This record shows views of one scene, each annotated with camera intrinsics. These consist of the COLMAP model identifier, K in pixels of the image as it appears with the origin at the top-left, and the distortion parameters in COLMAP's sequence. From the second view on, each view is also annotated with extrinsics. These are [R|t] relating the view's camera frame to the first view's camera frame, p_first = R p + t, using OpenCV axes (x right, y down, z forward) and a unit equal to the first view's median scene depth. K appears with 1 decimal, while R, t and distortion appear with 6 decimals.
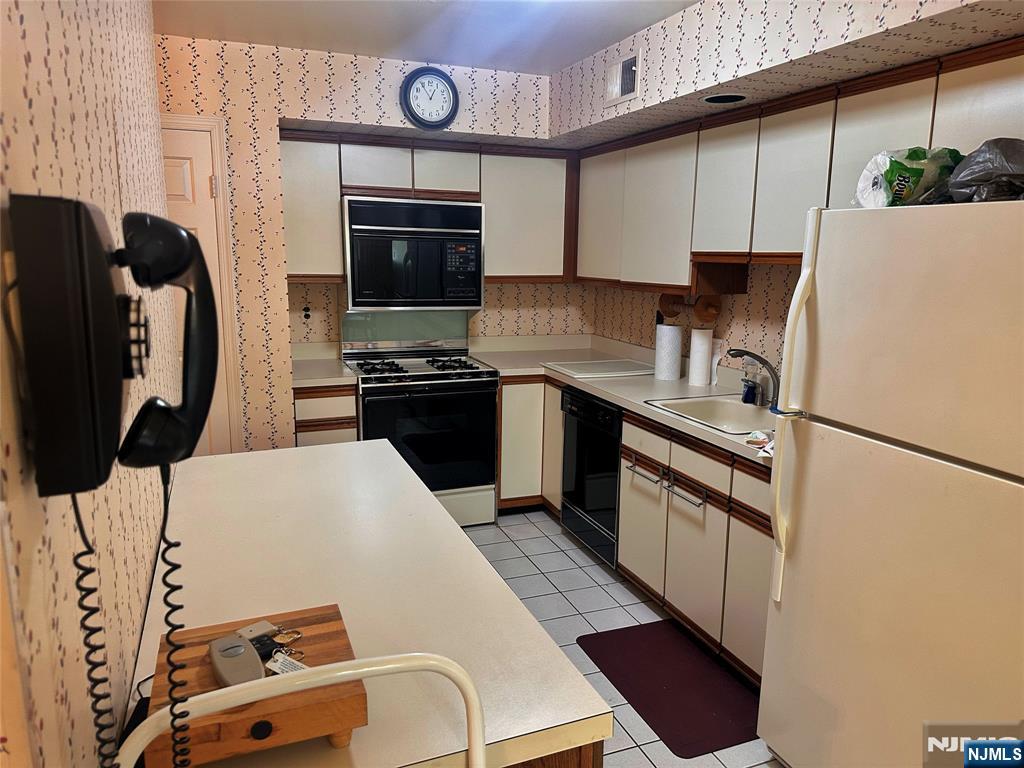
lens RADIAL K [[728.8, 0, 519.2], [0, 728.8, 387.8], [0, 0, 1]] dist [0.000045, -0.010372]
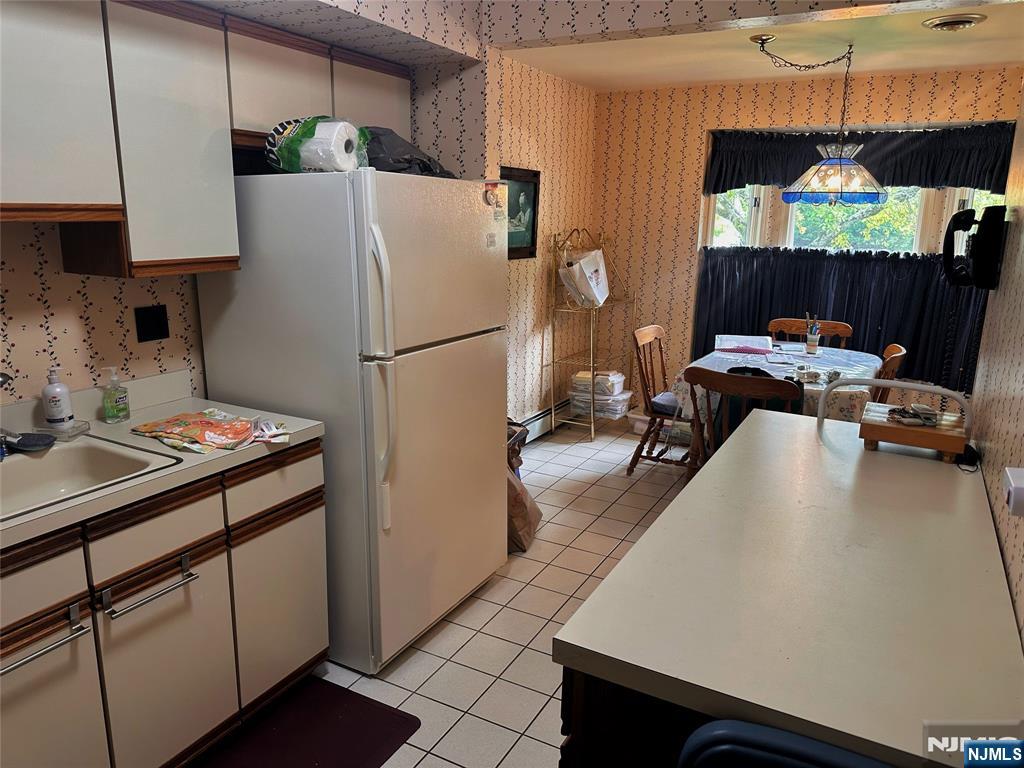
lens RADIAL K [[728.8, 0, 519.8], [0, 728.8, 381.0], [0, 0, 1]] dist [0.000045, -0.010372]
pose [[-0.642679, -0.204762, 0.738266, -0.451950], [0.115061, 0.926897, 0.357244, -0.236872], [-0.757446, 0.314539, -0.572137, 1.164761]]
